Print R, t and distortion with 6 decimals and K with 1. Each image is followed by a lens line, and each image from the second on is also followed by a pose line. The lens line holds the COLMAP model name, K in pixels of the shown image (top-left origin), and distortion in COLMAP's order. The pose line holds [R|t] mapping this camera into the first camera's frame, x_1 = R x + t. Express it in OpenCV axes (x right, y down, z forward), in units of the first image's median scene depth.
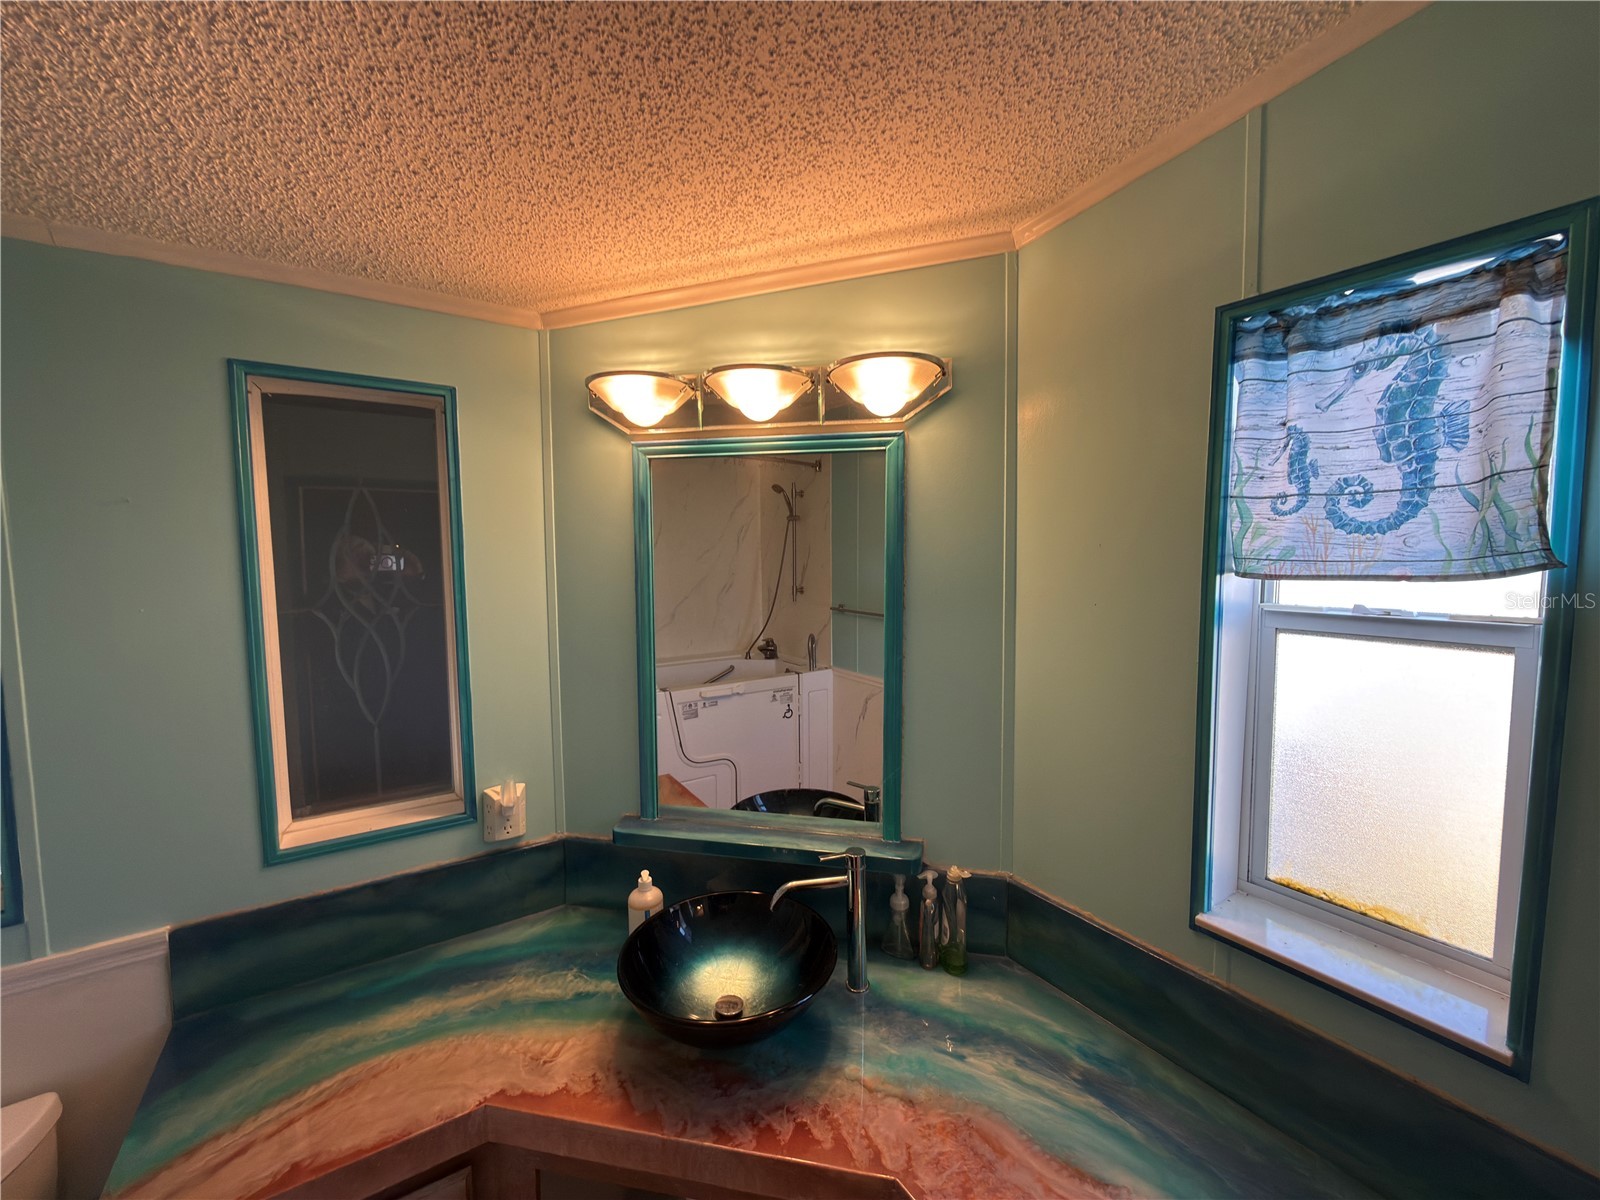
lens RADIAL K [[632.2, 0, 800.0], [0, 632.2, 597.8], [0, 0, 1]] dist [-0.000428, 0.000011]
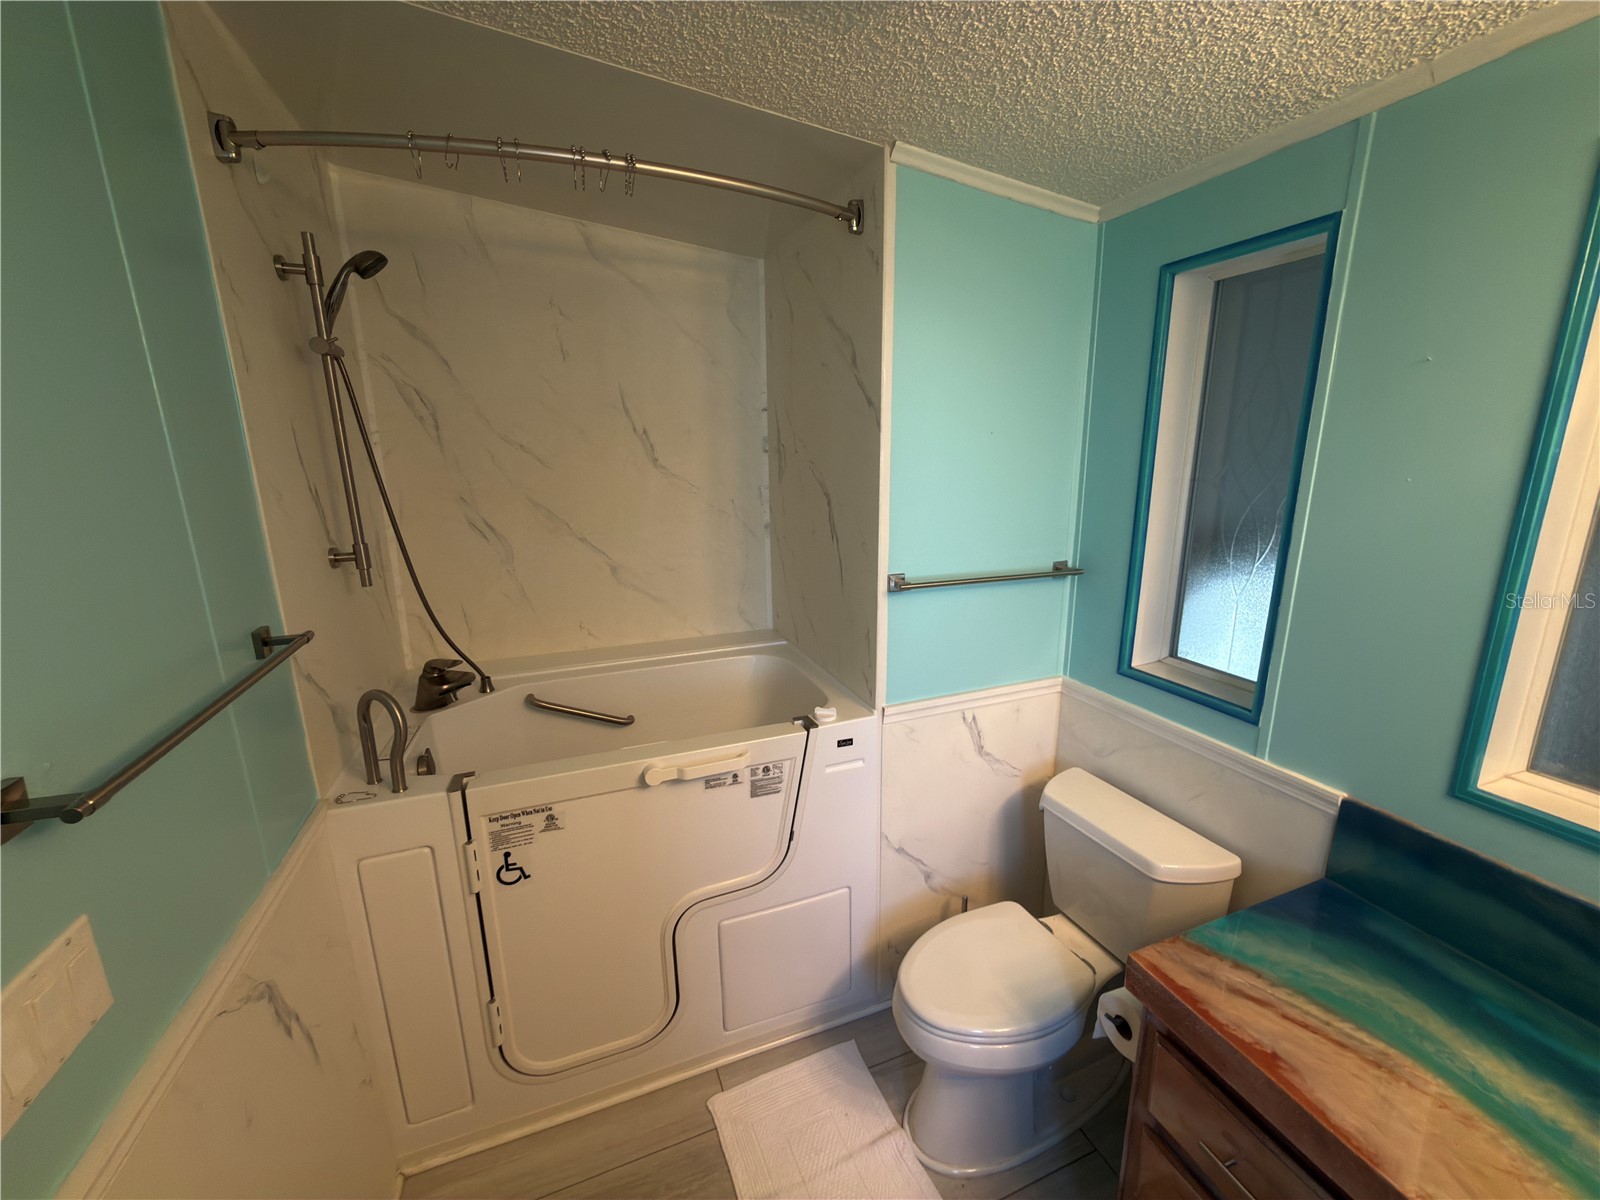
lens RADIAL K [[632.2, 0, 803.9], [0, 632.2, 598.4], [0, 0, 1]] dist [-0.000428, 0.000011]
pose [[-0.205559, 0.228291, -0.951645, 0.090310], [-0.062752, 0.967335, 0.245610, 0.014314], [0.976631, 0.110205, -0.184519, 0.295577]]
